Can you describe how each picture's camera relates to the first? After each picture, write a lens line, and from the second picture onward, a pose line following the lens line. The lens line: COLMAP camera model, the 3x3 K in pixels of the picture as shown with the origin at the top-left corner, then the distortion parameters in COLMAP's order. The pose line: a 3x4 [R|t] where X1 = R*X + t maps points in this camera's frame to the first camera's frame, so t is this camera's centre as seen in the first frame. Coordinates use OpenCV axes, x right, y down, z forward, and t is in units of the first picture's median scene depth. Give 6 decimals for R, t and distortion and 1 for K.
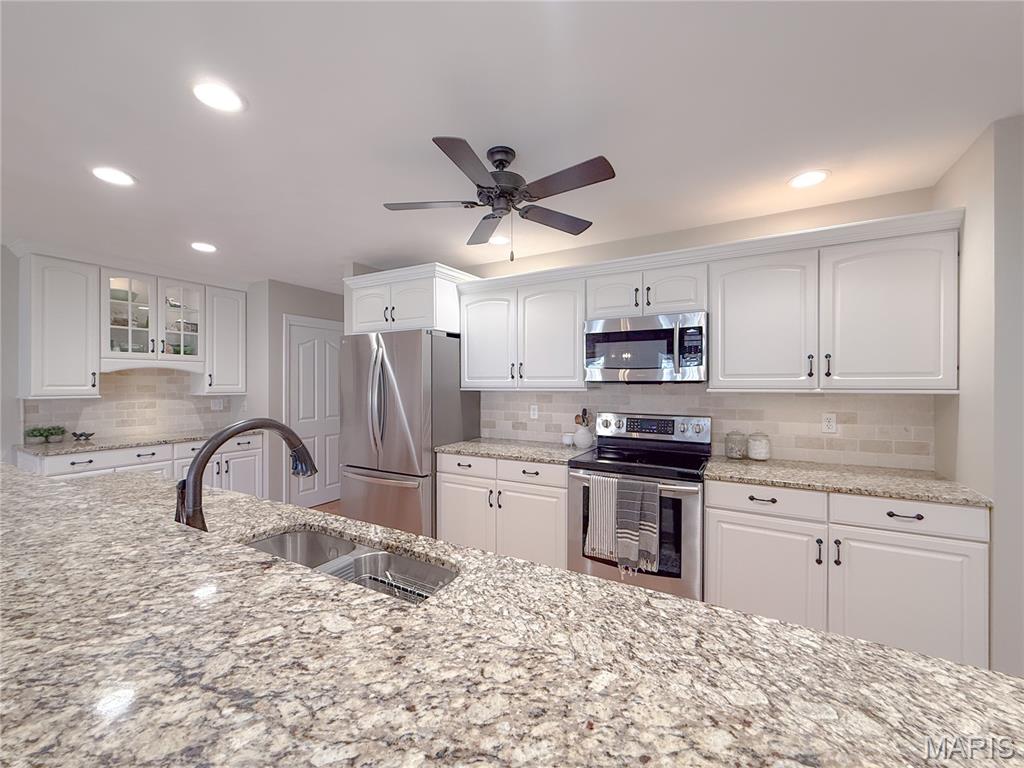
lens RADIAL K [[413.2, 0, 513.5], [0, 413.2, 385.0], [0, 0, 1]] dist [0.001343, 0.000100]
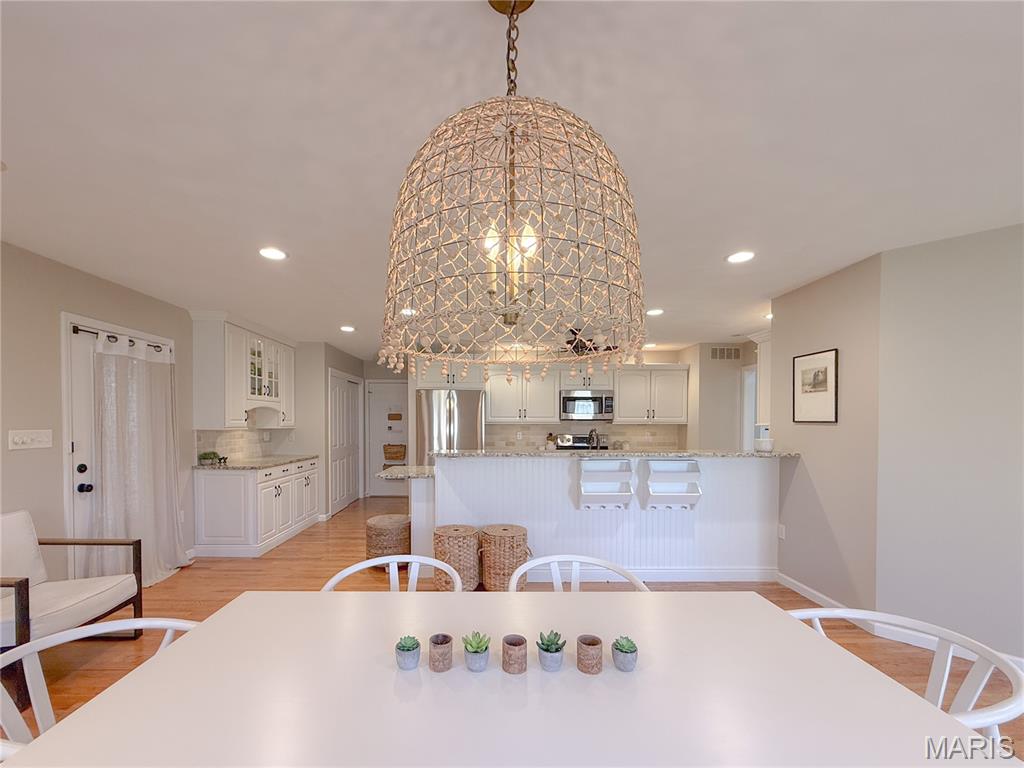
lens RADIAL K [[413.2, 0, 491.6], [0, 413.2, 424.6], [0, 0, 1]] dist [0.001343, 0.000100]
pose [[0.871030, -0.000642, 0.491229, -1.034876], [-0.000646, 0.999997, 0.002452, 0.012351], [-0.491229, -0.002453, 0.871027, -0.580370]]
